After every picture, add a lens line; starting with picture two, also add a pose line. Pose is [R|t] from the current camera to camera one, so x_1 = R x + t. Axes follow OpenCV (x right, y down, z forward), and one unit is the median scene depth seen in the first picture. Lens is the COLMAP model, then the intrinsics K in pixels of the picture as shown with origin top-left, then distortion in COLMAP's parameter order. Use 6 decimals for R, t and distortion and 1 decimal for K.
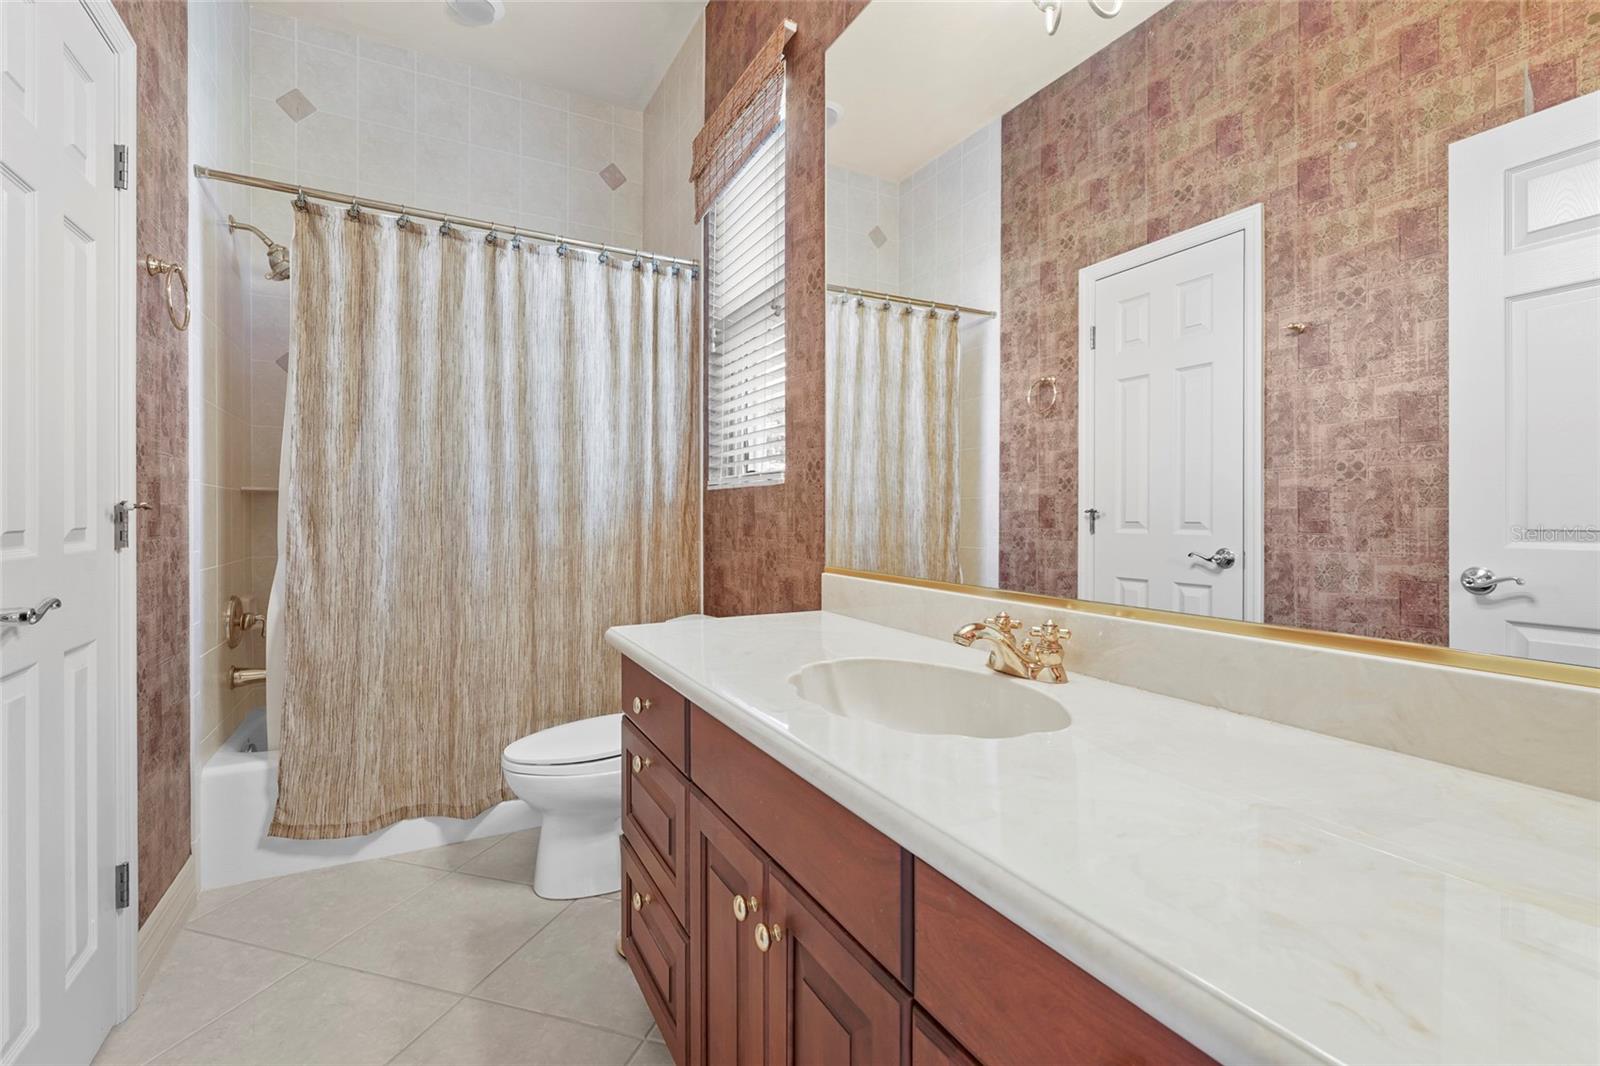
lens RADIAL K [[709.6, 0, 803.7], [0, 709.6, 518.6], [0, 0, 1]] dist [-0.001036, -0.000285]
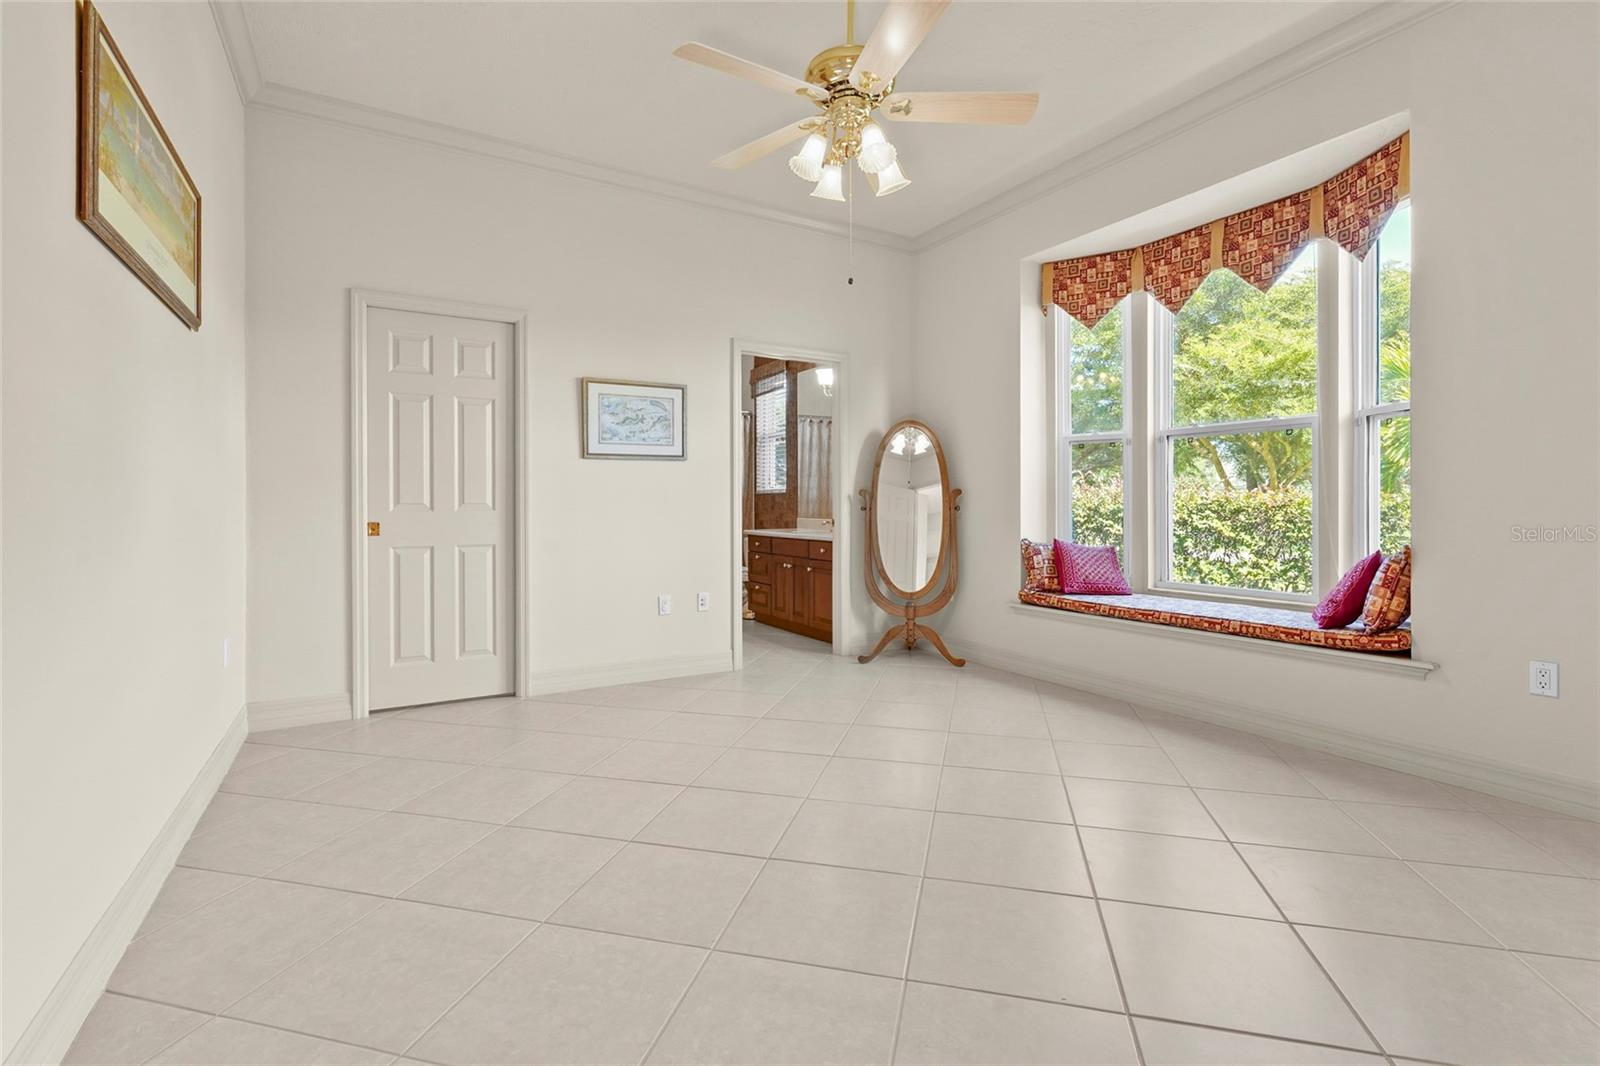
lens RADIAL K [[726.7, 0, 783.0], [0, 726.7, 512.2], [0, 0, 1]] dist [0.000797, 0.000316]
pose [[0.999943, -0.002124, 0.010478, -0.051329], [0.002096, 0.999994, 0.002644, 0.022478], [-0.010484, -0.002622, 0.999942, -1.664818]]
